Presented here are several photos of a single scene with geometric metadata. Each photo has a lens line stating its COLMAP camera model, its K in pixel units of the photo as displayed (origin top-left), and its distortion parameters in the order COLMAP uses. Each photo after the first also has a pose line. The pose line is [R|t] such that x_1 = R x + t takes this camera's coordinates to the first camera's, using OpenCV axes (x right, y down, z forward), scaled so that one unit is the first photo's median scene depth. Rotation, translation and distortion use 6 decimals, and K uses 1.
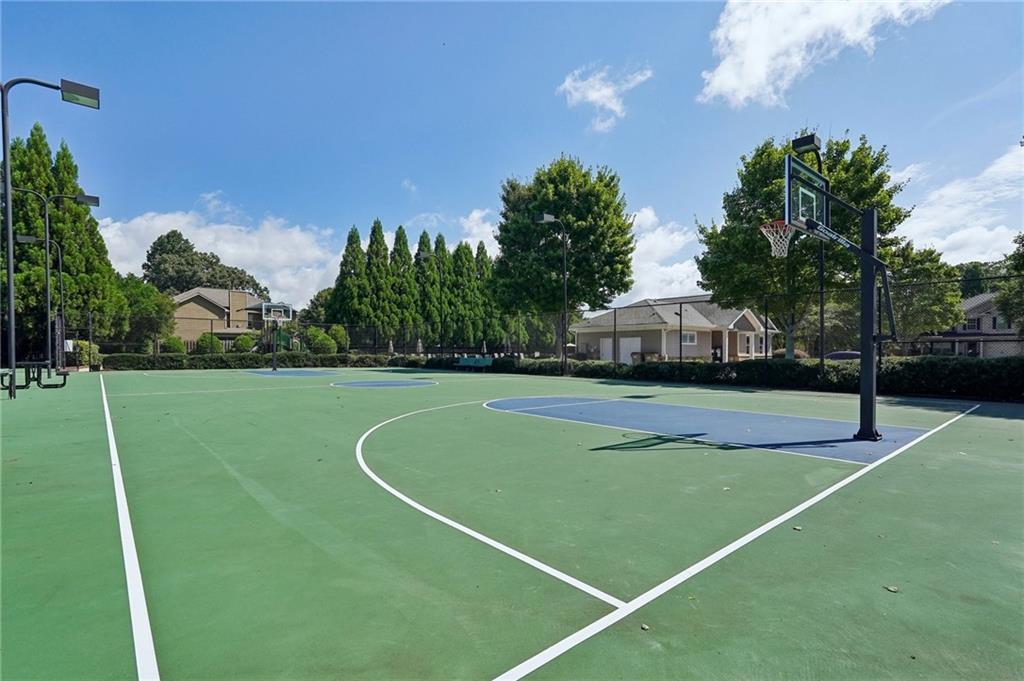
lens RADIAL K [[485.6, 0, 506.7], [0, 485.6, 355.6], [0, 0, 1]] dist [-0.008742, 0.009597]
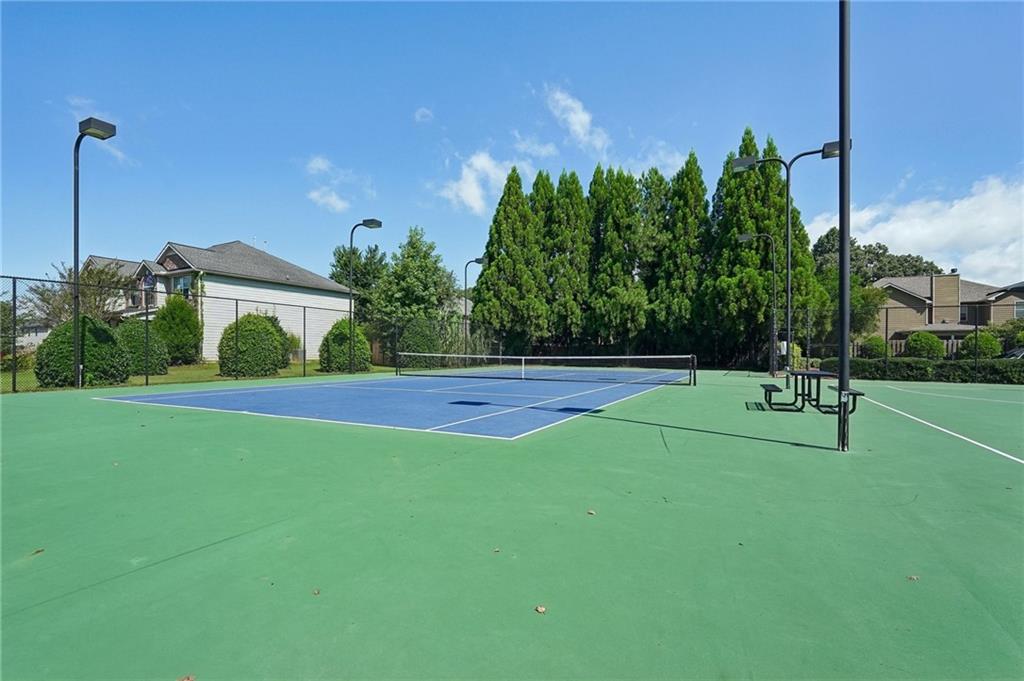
lens RADIAL K [[485.6, 0, 506.7], [0, 485.6, 355.6], [0, 0, 1]] dist [-0.008742, 0.009597]
pose [[0.386498, 0.006942, -0.922264, -0.138528], [-0.012774, 0.999916, 0.002173, -0.001056], [0.922202, 0.010941, 0.386554, 0.095608]]
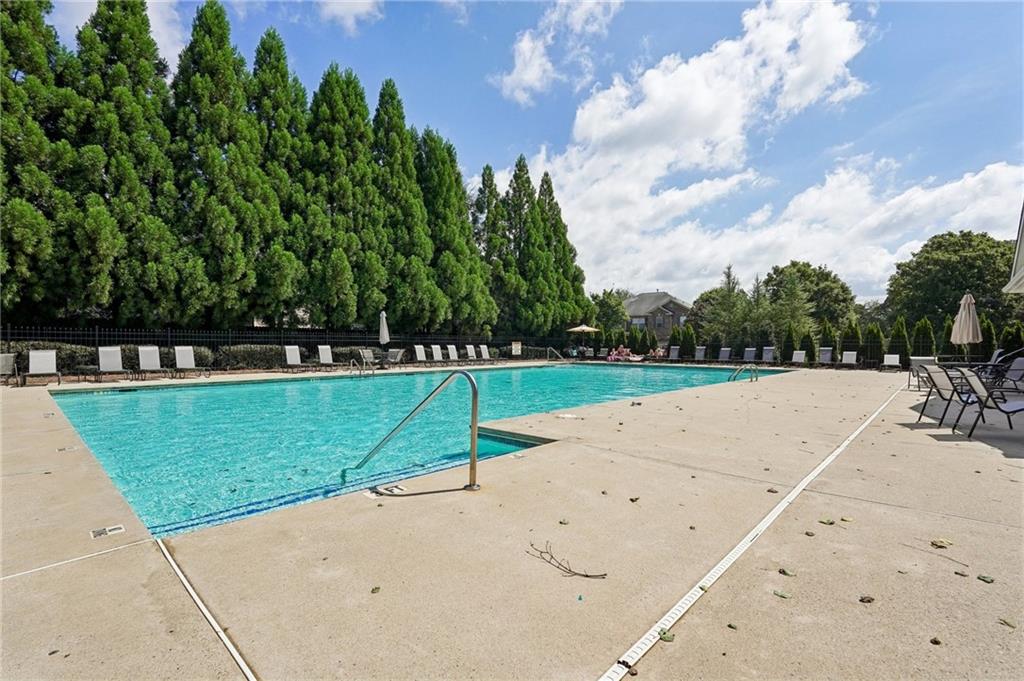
lens RADIAL K [[471.5, 0, 512.0], [0, 471.5, 340.5], [0, 0, 1]] dist [-0.011046, 0.008648]
pose [[0.993261, 0.003535, 0.115847, 0.007995], [-0.001859, 0.999892, -0.014569, -0.003452], [-0.115886, 0.014255, 0.993160, 0.669846]]
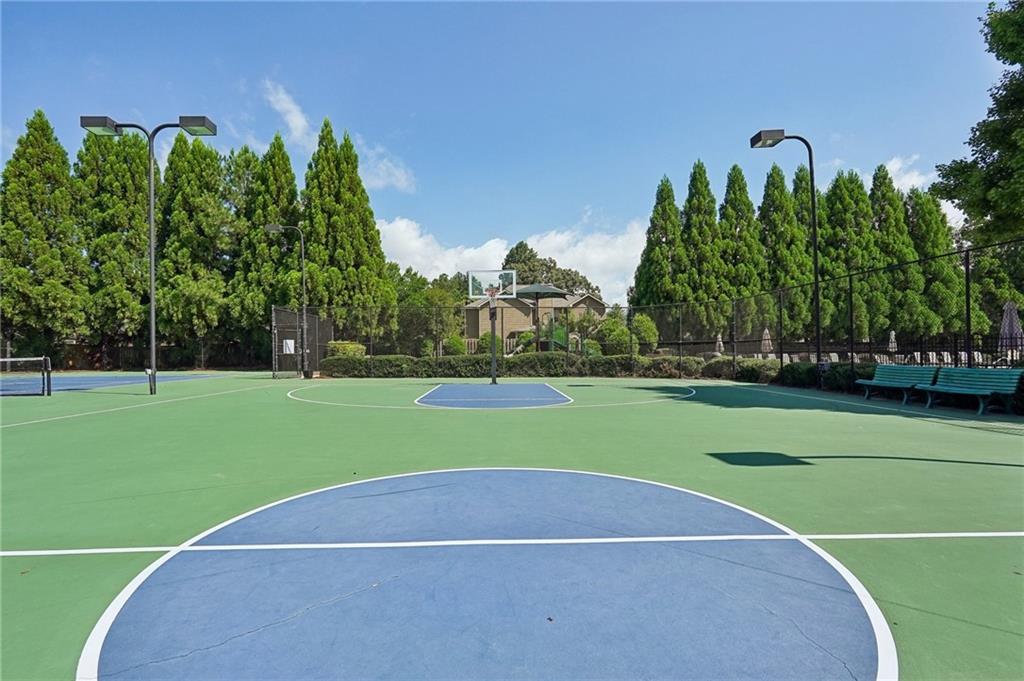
lens RADIAL K [[496.4, 0, 508.3], [0, 496.4, 348.0], [0, 0, 1]] dist [-0.013639, 0.009648]
pose [[0.784450, -0.011502, -0.620086, -0.043235], [0.002586, 0.999880, -0.015275, -0.002131], [0.620187, 0.010379, 0.784385, 0.271641]]
